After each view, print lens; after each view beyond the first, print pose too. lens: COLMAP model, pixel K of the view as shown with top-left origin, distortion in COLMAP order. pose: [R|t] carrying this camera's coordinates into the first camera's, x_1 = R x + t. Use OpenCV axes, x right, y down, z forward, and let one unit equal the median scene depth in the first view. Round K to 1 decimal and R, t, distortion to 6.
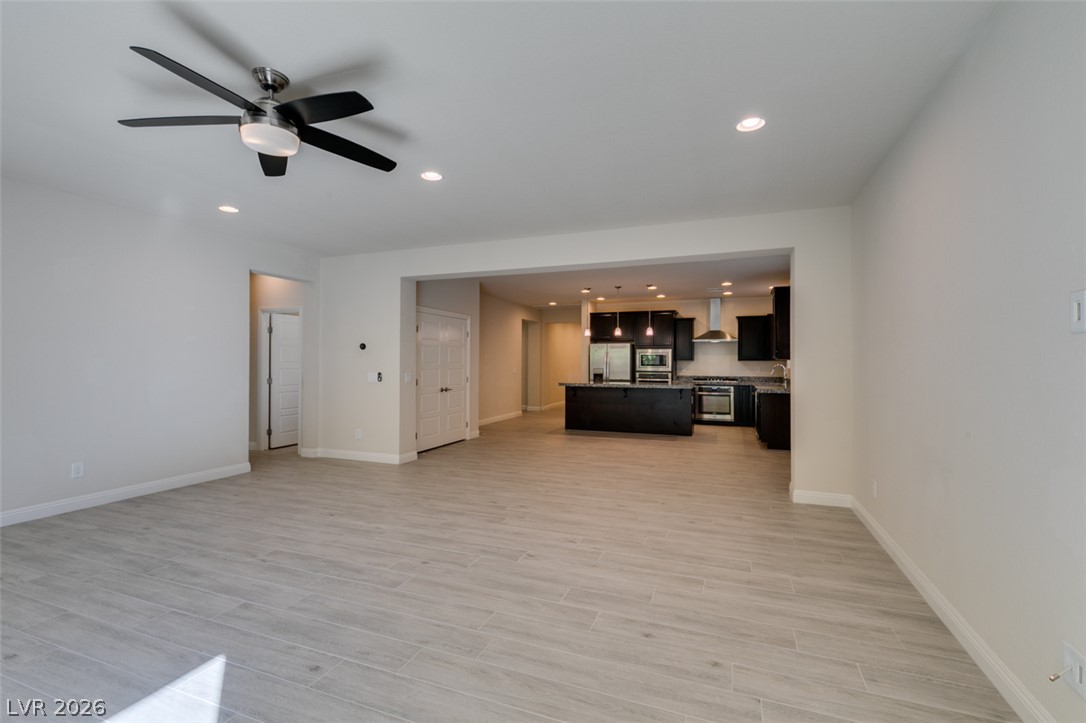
lens RADIAL K [[486.1, 0, 539.0], [0, 486.1, 360.4], [0, 0, 1]] dist [0.005572, -0.001560]
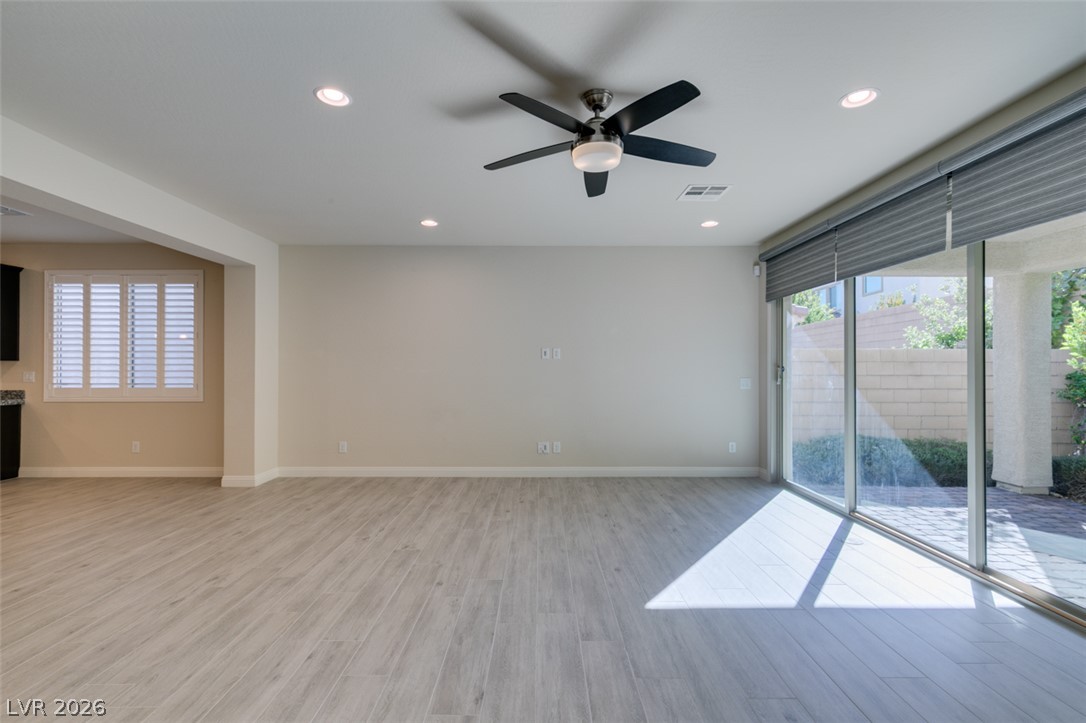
lens RADIAL K [[486.1, 0, 539.9], [0, 486.1, 361.0], [0, 0, 1]] dist [0.005572, -0.001560]
pose [[-0.365897, 0.008703, 0.930615, -0.972498], [-0.007018, 0.999902, -0.012111, 0.004504], [-0.930629, -0.010962, -0.365800, 0.975316]]
